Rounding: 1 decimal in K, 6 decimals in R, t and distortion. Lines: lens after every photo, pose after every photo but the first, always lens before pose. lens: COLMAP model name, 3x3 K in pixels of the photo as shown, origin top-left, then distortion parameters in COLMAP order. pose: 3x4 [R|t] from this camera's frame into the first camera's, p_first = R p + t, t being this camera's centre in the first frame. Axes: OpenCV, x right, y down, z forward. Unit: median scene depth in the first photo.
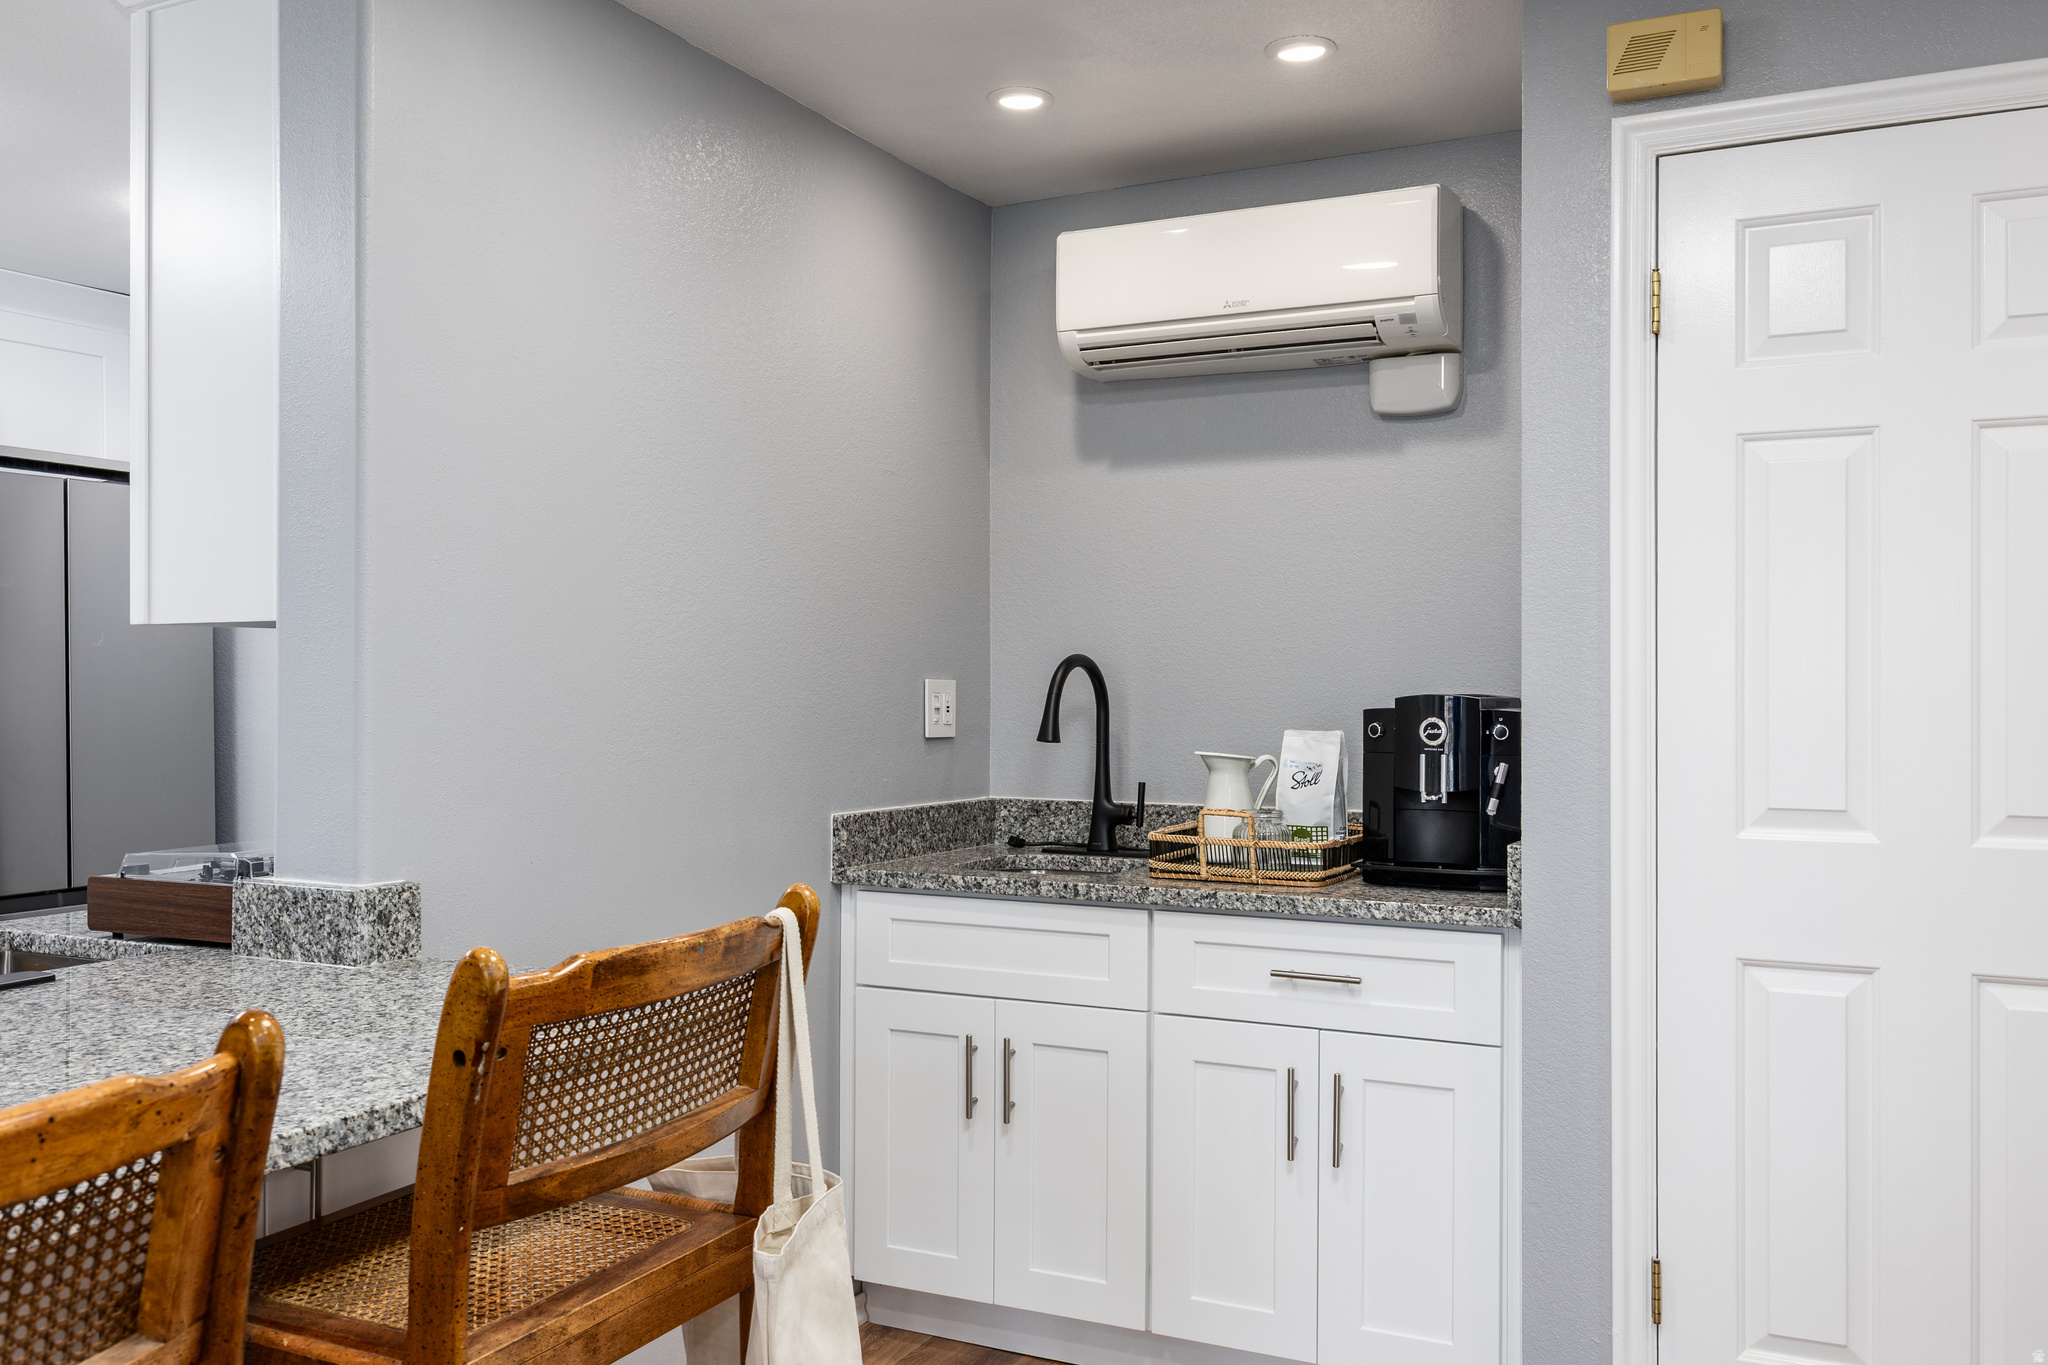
lens RADIAL K [[1656.1, 0, 1055.4], [0, 1656.1, 685.5], [0, 0, 1]] dist [0.007275, -0.021444]
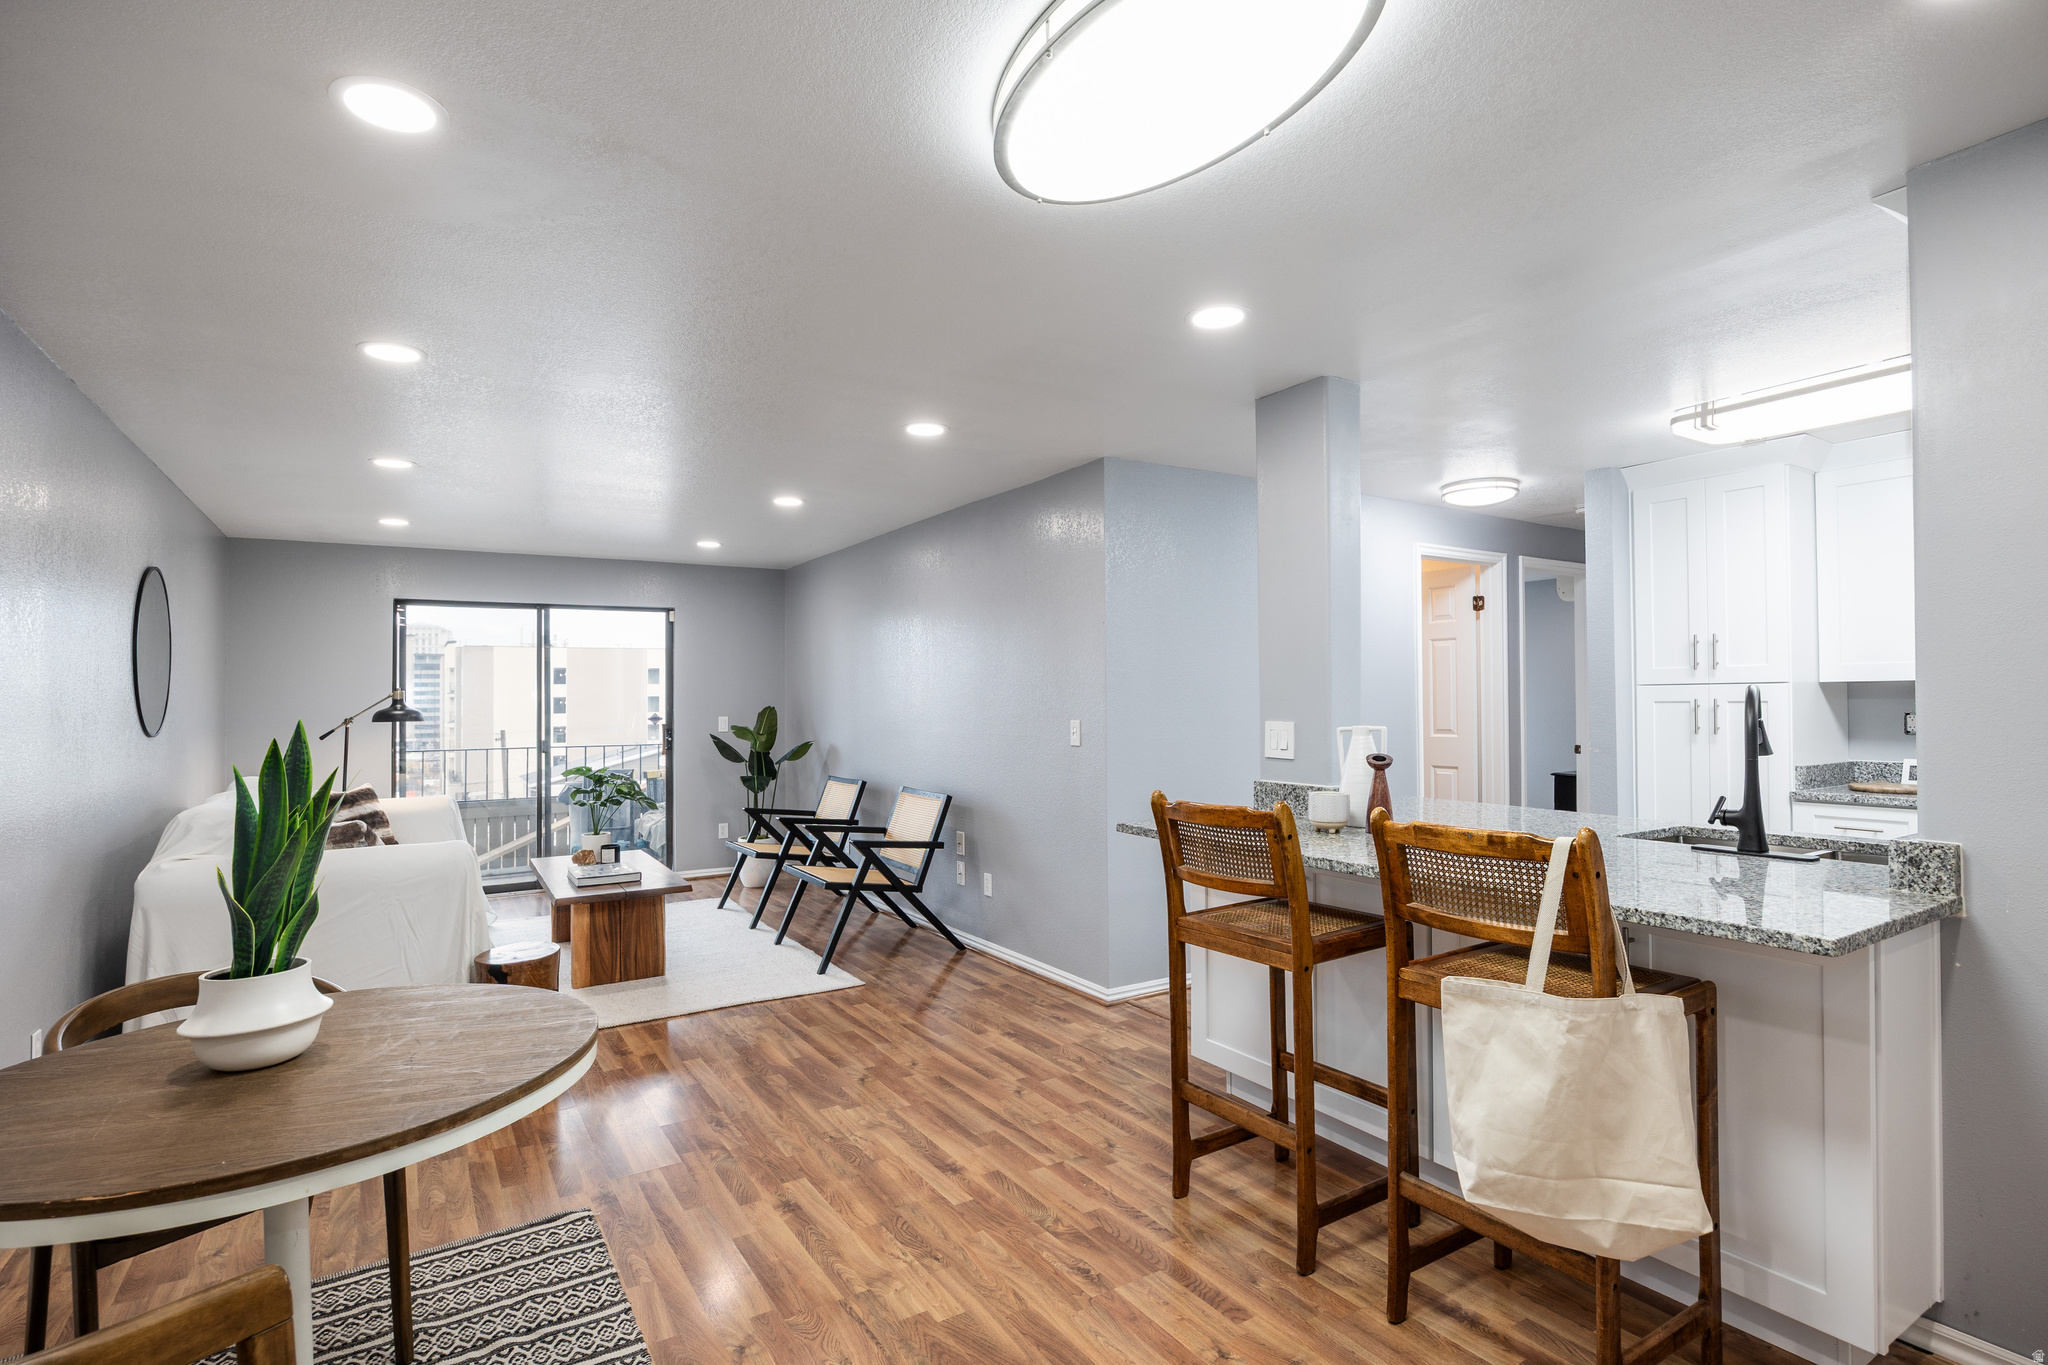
lens RADIAL K [[1038.4, 0, 1012.5], [0, 1038.4, 699.2], [0, 0, 1]] dist [-0.013908, -0.001528]
pose [[-0.550066, 0.004085, -0.835111, 0.717750], [0.007327, 0.999973, 0.000065, -0.011552], [0.835089, -0.006083, -0.550081, 0.730124]]
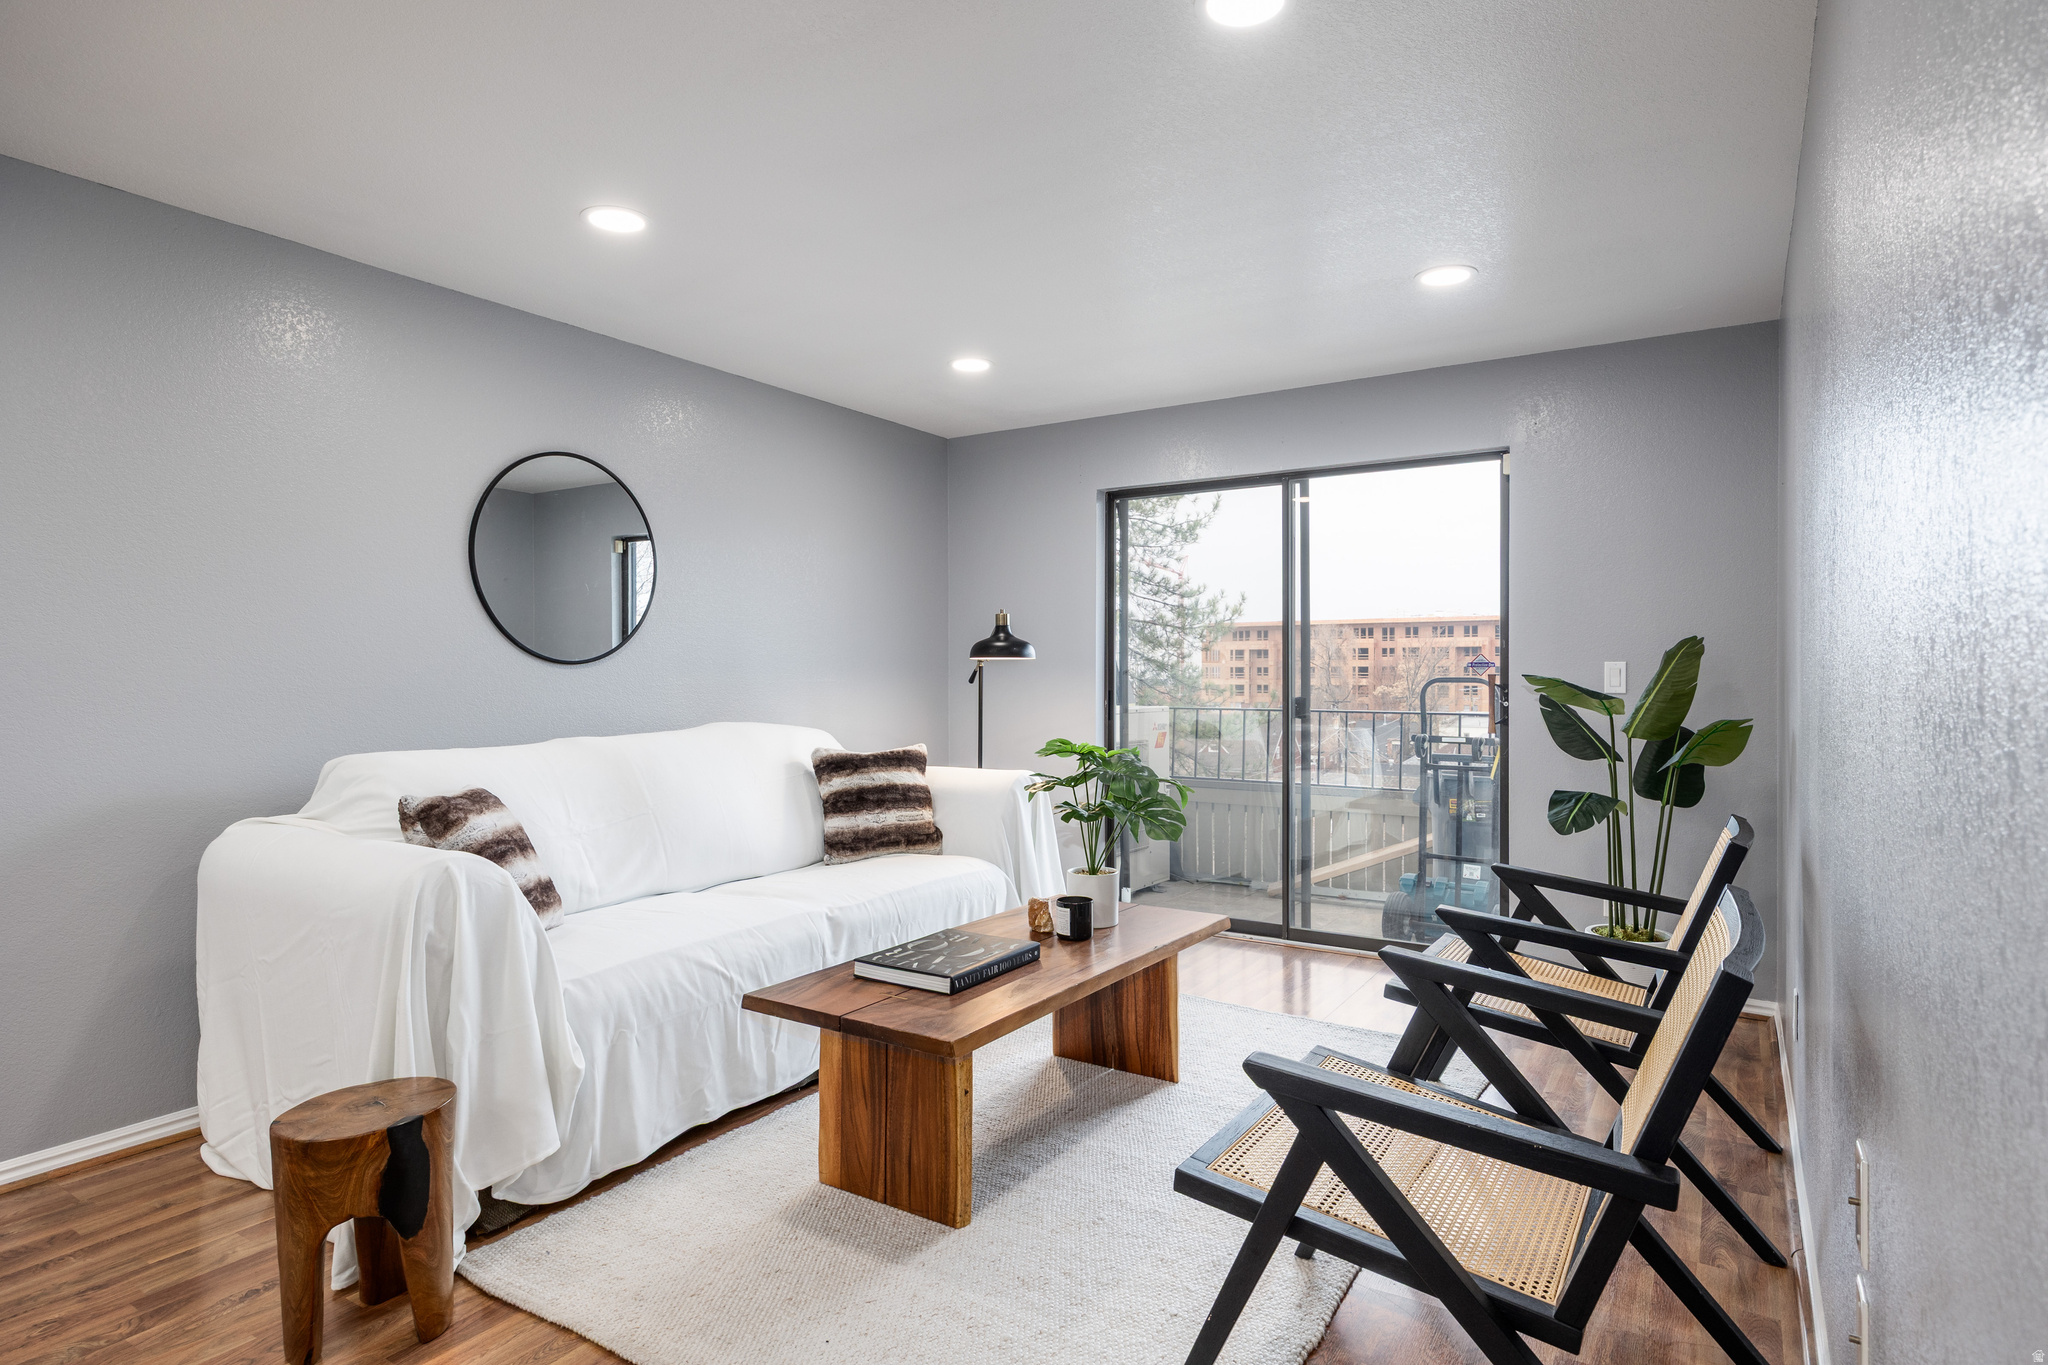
lens RADIAL K [[1084.6, 0, 1043.5], [0, 1084.6, 682.8], [0, 0, 1]] dist [-0.007672, 0.000130]
pose [[-0.992007, -0.003402, 0.126139, -0.776246], [-0.002141, 0.999946, 0.010131, 0.051820], [-0.126167, 0.009780, -0.991961, -0.057195]]
